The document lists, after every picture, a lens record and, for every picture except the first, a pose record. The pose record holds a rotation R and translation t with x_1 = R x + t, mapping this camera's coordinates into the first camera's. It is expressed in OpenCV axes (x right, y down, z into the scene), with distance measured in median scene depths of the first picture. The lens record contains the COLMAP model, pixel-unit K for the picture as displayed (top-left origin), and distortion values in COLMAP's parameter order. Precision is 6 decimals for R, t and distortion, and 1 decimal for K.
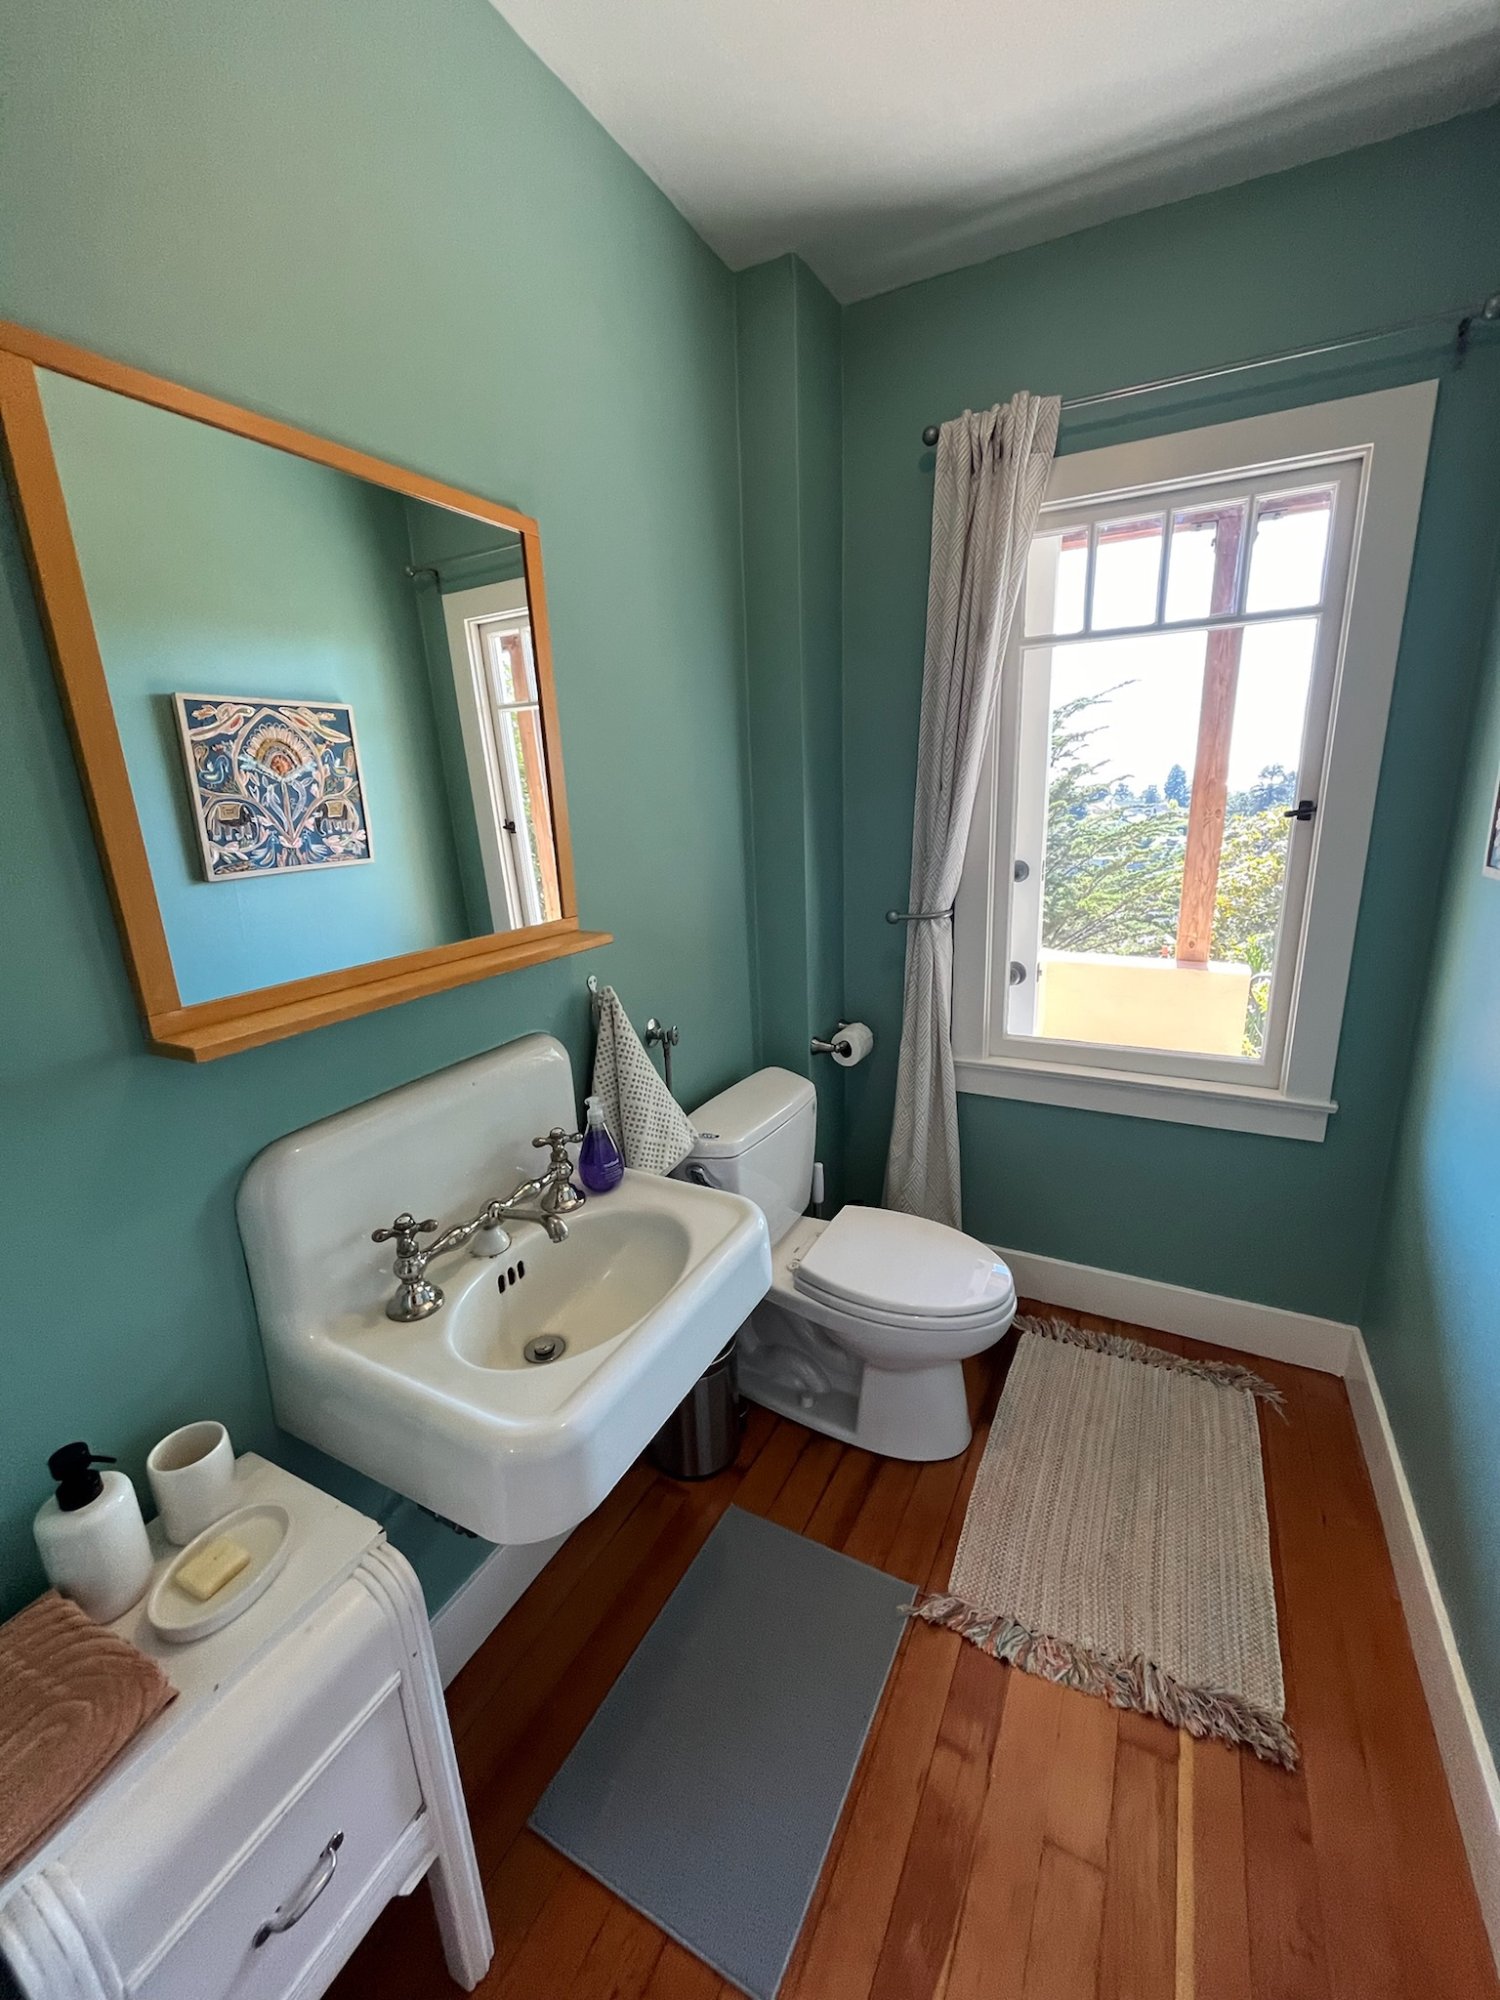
lens RADIAL K [[815.0, 0, 756.7], [0, 815.0, 1003.0], [0, 0, 1]] dist [0.005858, -0.005745]
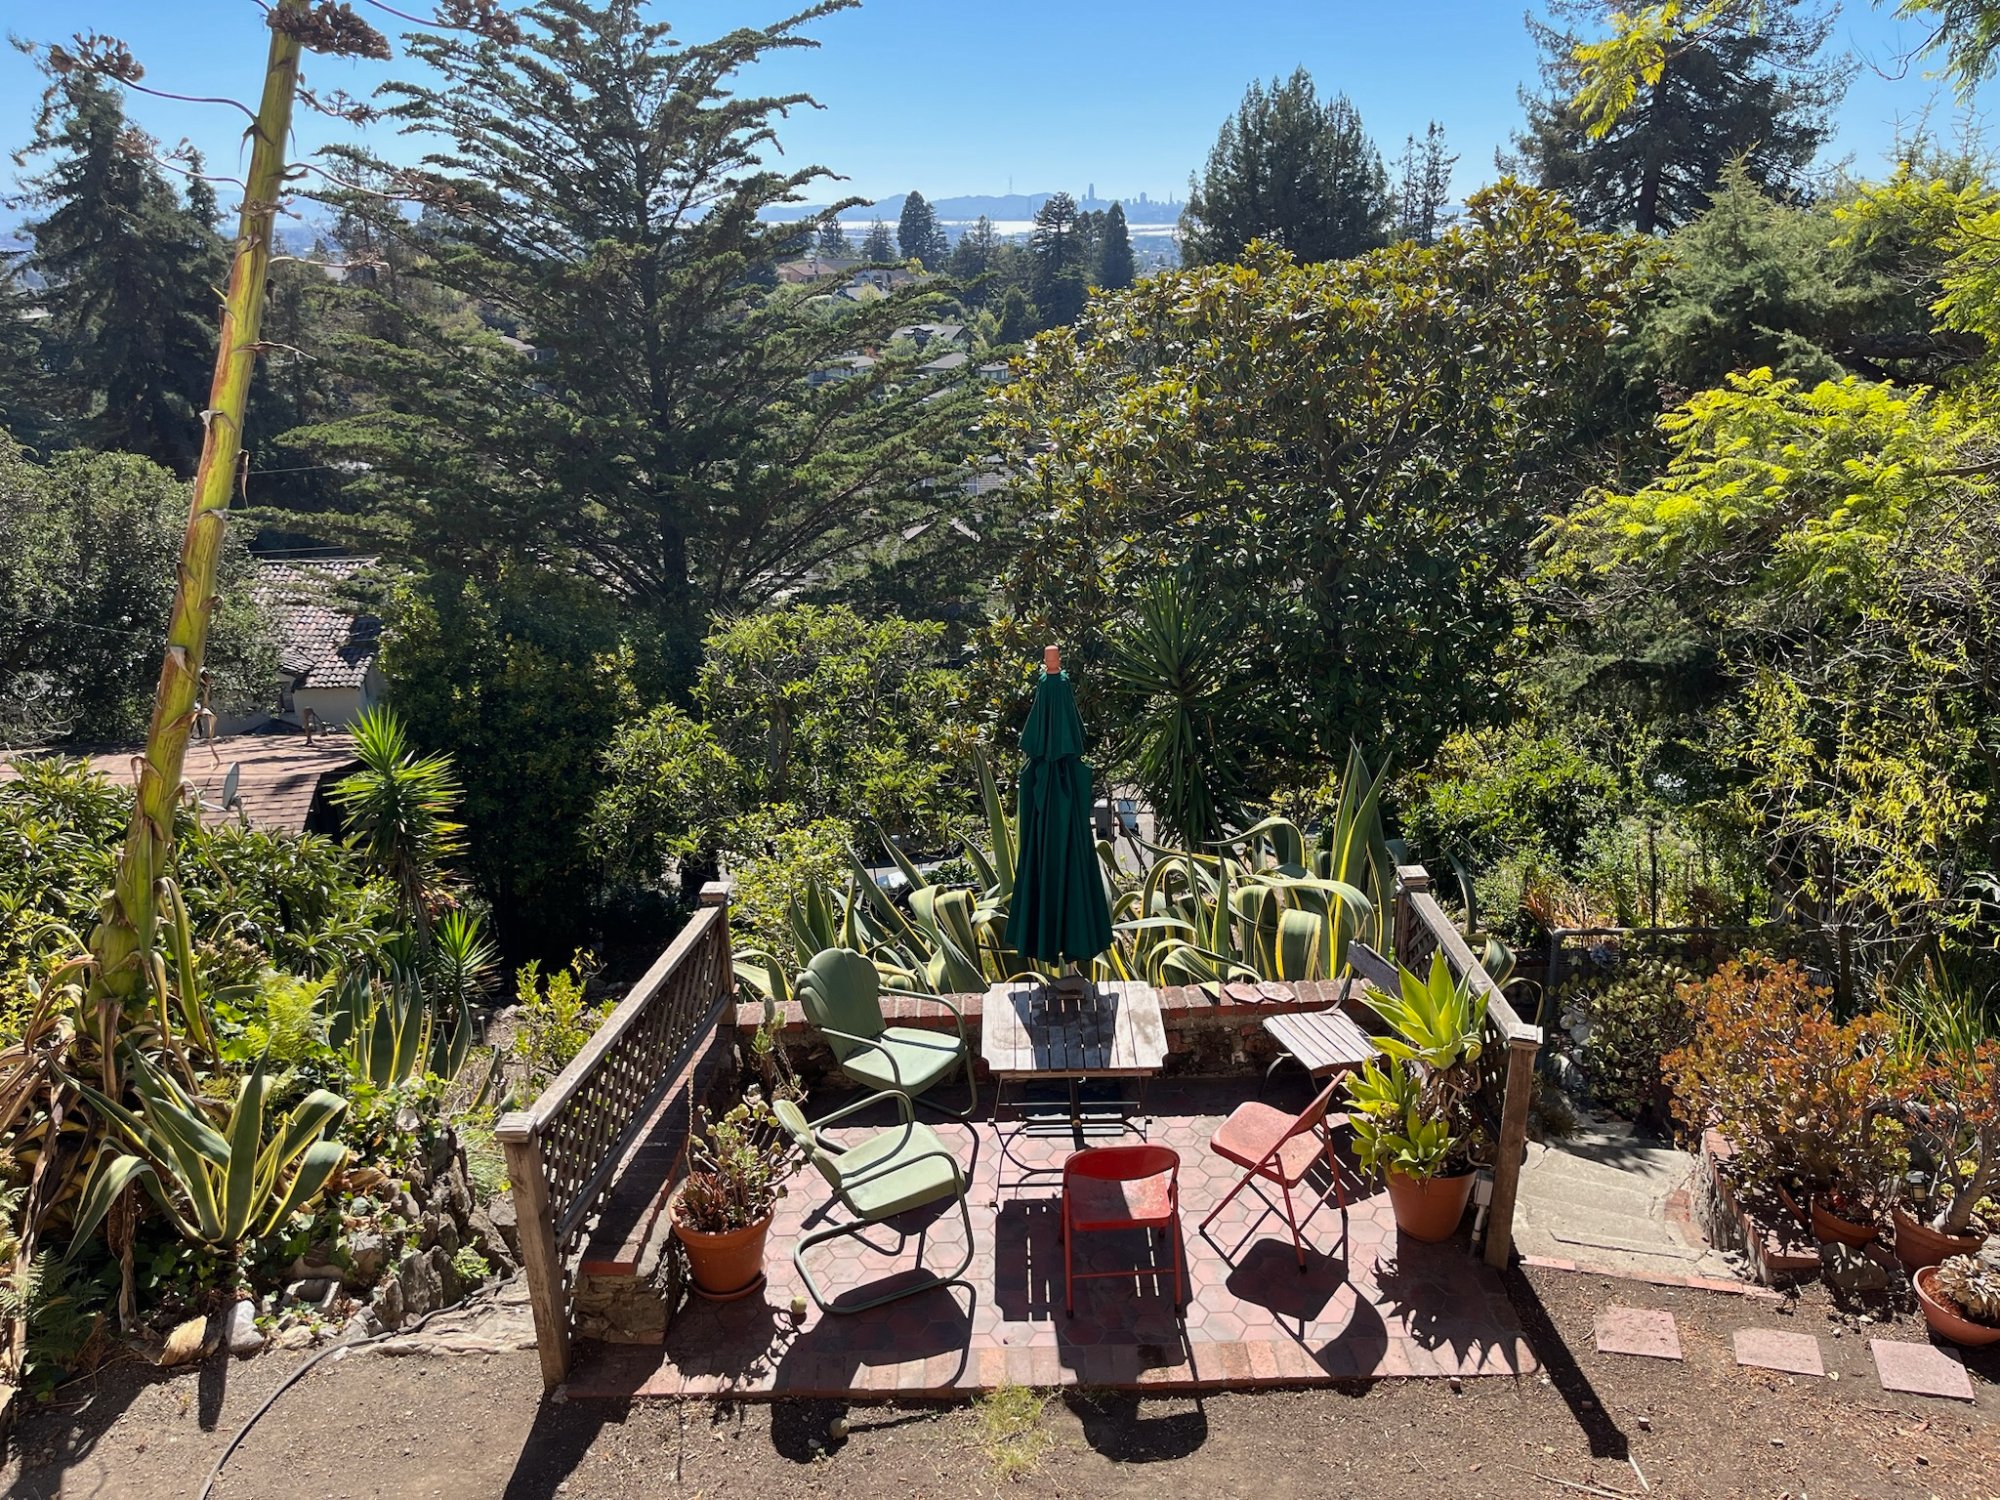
lens RADIAL K [[1542.2, 0, 1005.9], [0, 1542.2, 754.5], [0, 0, 1]] dist [0.047011, -0.072870]
pose [[0.866970, -0.136174, 0.479394, 0.038949], [0.102755, 0.990119, 0.095420, -0.028368], [-0.487652, -0.033466, 0.872397, 0.124027]]
